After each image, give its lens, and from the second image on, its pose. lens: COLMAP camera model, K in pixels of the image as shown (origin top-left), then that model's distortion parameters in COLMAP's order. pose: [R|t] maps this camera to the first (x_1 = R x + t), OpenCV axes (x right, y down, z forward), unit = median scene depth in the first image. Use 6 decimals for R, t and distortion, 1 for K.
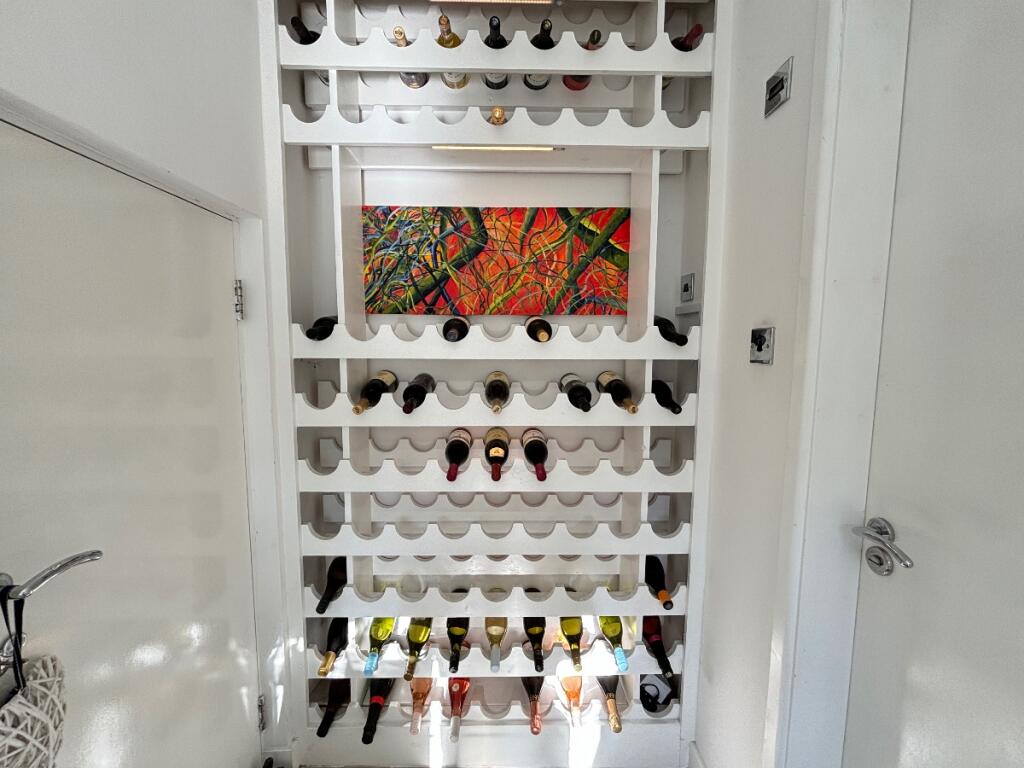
lens RADIAL K [[417.5, 0, 512.7], [0, 417.5, 378.4], [0, 0, 1]] dist [0.002267, 0.000234]
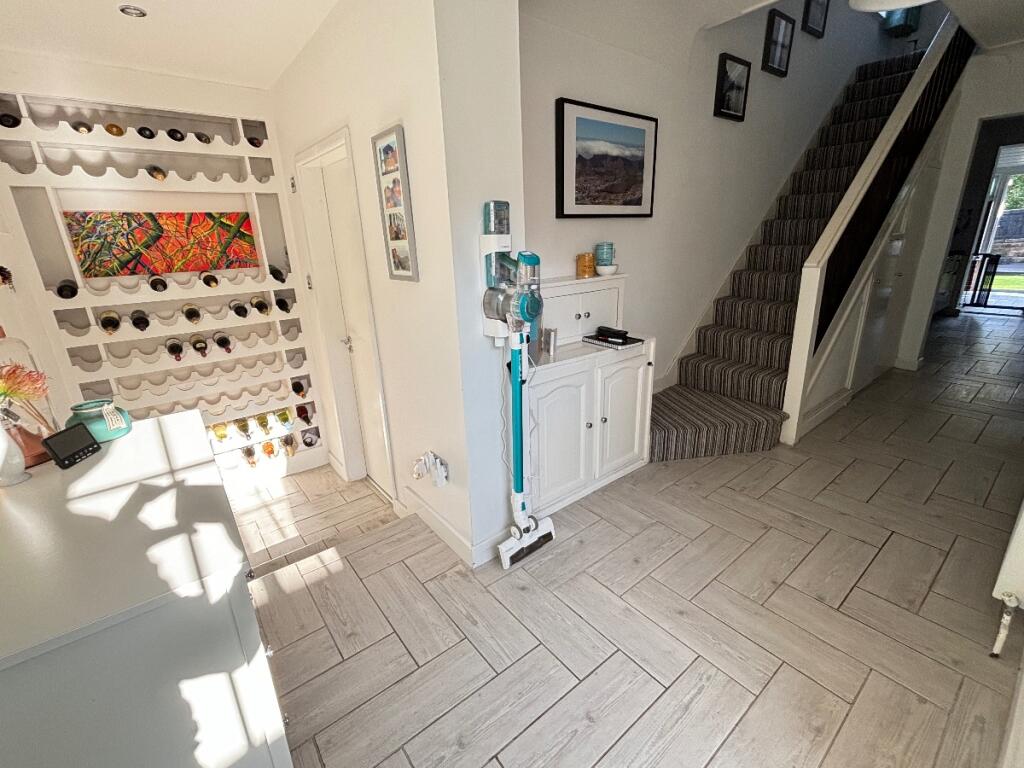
lens RADIAL K [[452.6, 0, 512.1], [0, 452.6, 377.9], [0, 0, 1]] dist [-0.003883, 0.001054]
pose [[0.793307, -0.213070, 0.570320, -0.116659], [0.103662, 0.970354, 0.218329, 0.013317], [-0.599932, -0.114081, 0.791876, -1.566373]]
